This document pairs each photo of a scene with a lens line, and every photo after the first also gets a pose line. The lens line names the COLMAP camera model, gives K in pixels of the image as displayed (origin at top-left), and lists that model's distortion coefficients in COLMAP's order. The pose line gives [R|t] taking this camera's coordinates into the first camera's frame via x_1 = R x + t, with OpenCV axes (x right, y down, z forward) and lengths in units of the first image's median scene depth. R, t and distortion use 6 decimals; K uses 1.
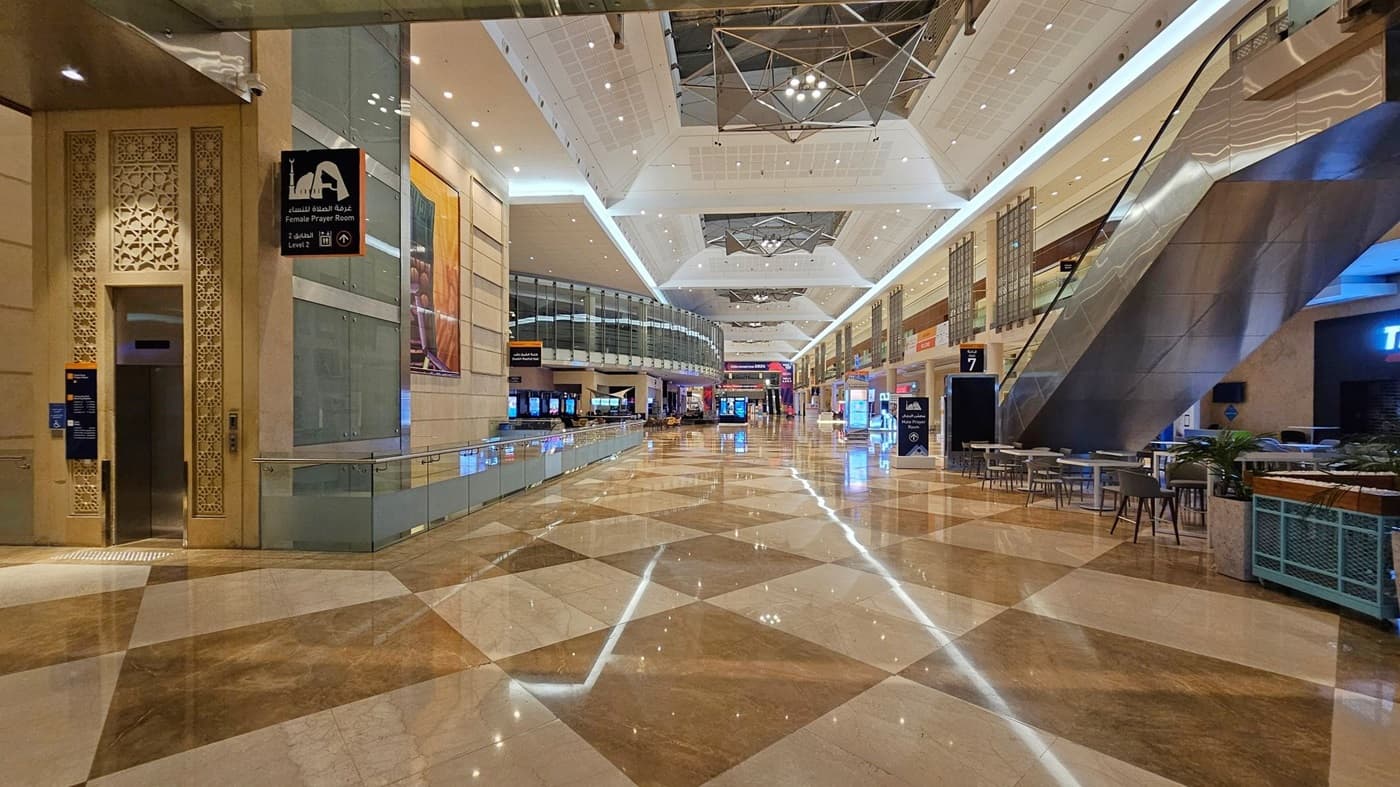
lens RADIAL K [[573.5, 0, 694.9], [0, 573.5, 403.0], [0, 0, 1]] dist [0.001971, 0.000840]
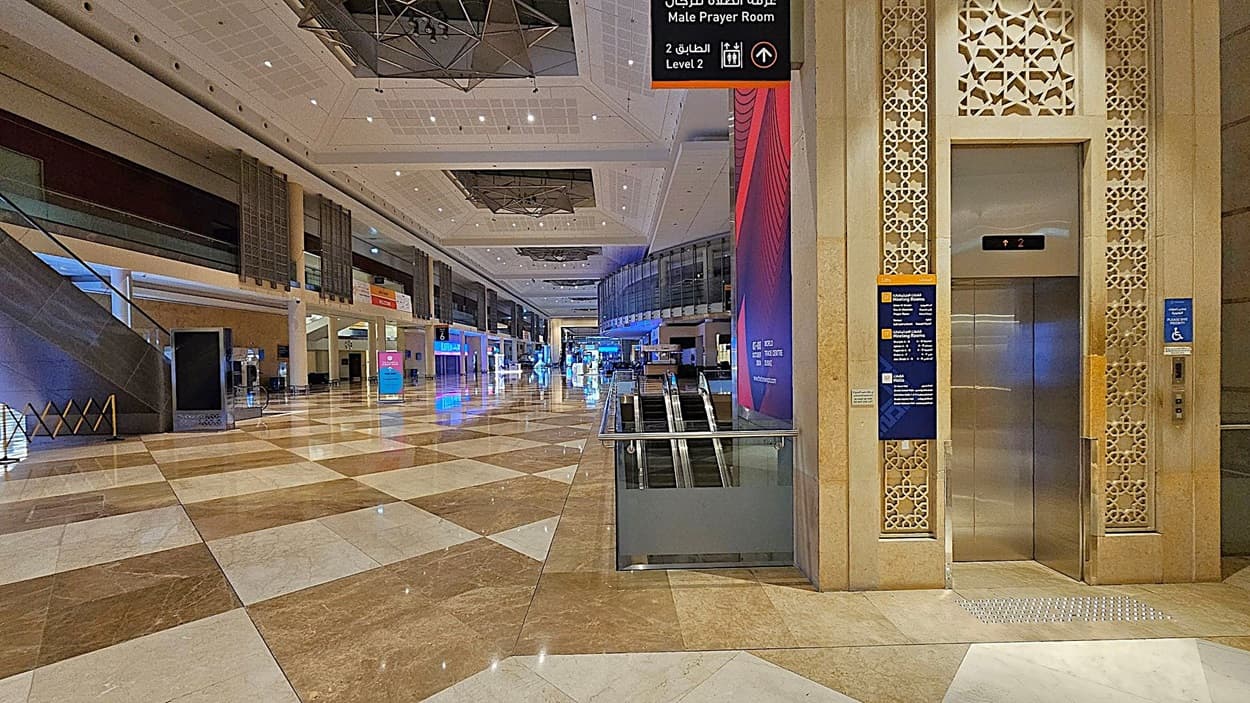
lens RADIAL K [[512.1, 0, 622.0], [0, 512.1, 357.1], [0, 0, 1]] dist [0.001971, 0.000840]
pose [[0.996821, -0.014274, 0.078378, -1.399845], [0.014174, 0.999898, 0.001832, 0.008950], [-0.078396, -0.000715, 0.996922, 0.505139]]
